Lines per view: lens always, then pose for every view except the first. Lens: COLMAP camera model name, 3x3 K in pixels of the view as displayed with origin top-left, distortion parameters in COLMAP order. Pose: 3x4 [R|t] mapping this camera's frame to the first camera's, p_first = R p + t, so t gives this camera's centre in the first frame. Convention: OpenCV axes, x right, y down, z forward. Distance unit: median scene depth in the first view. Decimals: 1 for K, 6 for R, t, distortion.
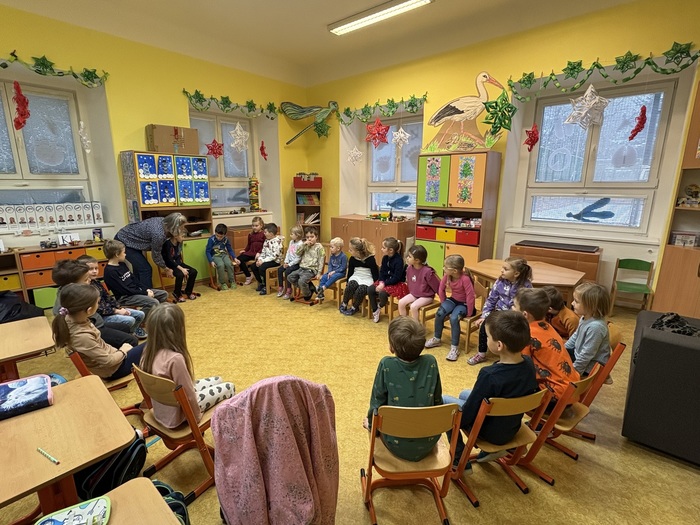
lens RADIAL K [[344.3, 0, 349.4], [0, 344.3, 262.9], [0, 0, 1]] dist [-0.001051, -0.000254]
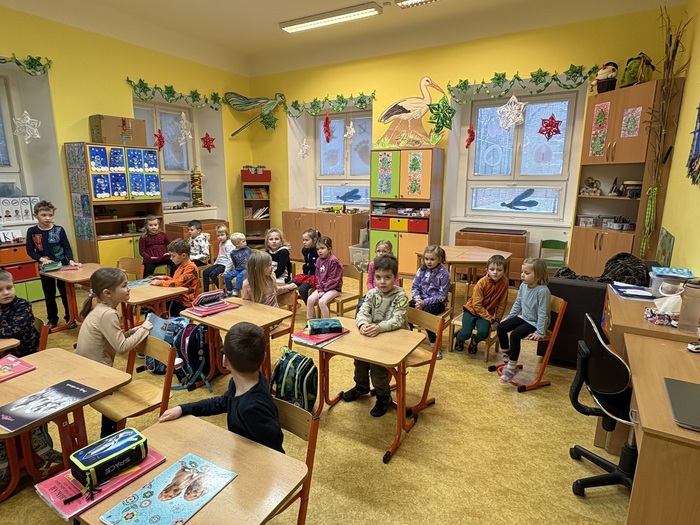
lens RADIAL K [[401.3, 0, 347.3], [0, 401.3, 264.2], [0, 0, 1]] dist [-0.001767, 0.000132]
pose [[0.983795, -0.037888, 0.175246, -0.103128], [0.040240, 0.999141, -0.009885, 0.049762], [-0.174721, 0.016777, 0.984475, -0.205818]]
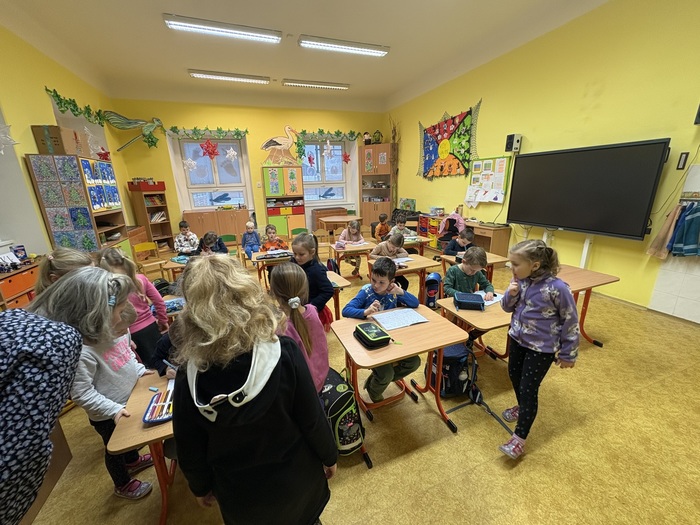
lens RADIAL K [[277.0, 0, 347.4], [0, 277.0, 260.5], [0, 0, 1]] dist [0.001115, -0.000242]
pose [[0.476598, -0.256334, 0.840921, -0.900837], [0.227342, 0.959946, 0.163769, 0.006168], [-0.849218, 0.113125, 0.515783, -0.023983]]
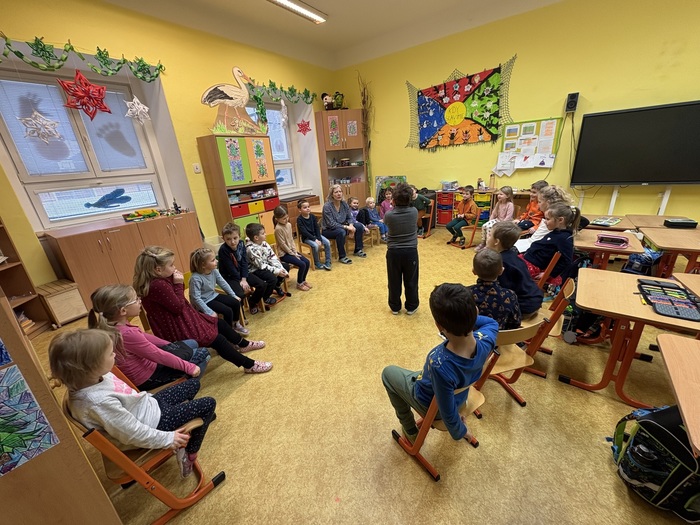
lens RADIAL K [[277.0, 0, 347.5], [0, 277.0, 262.2], [0, 0, 1]] dist [0.001115, -0.000242]
pose [[-0.090775, -0.342807, 0.935010, -0.722820], [0.294606, 0.887619, 0.354034, -0.160418], [-0.951298, 0.307597, 0.020419, 0.747517]]
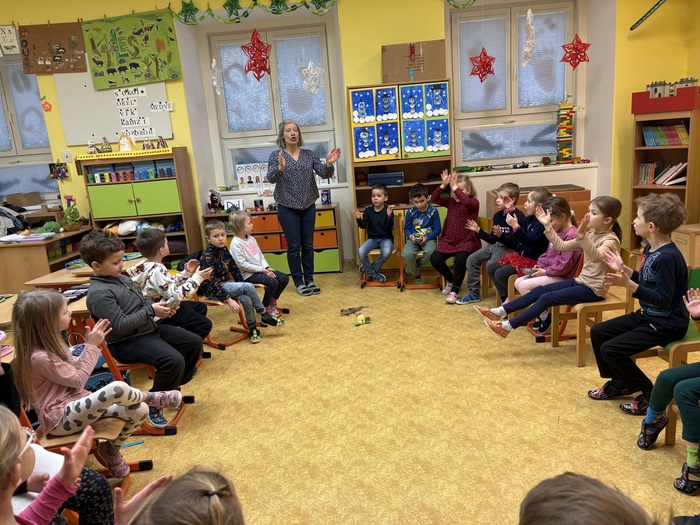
lens RADIAL K [[536.4, 0, 351.0], [0, 536.4, 262.9], [0, 0, 1]] dist [0.009106, -0.012362]
pose [[0.620491, 0.118295, -0.775240, 0.306320], [-0.092641, 0.992692, 0.077329, -0.030326], [0.778723, 0.023837, 0.626915, 0.244919]]
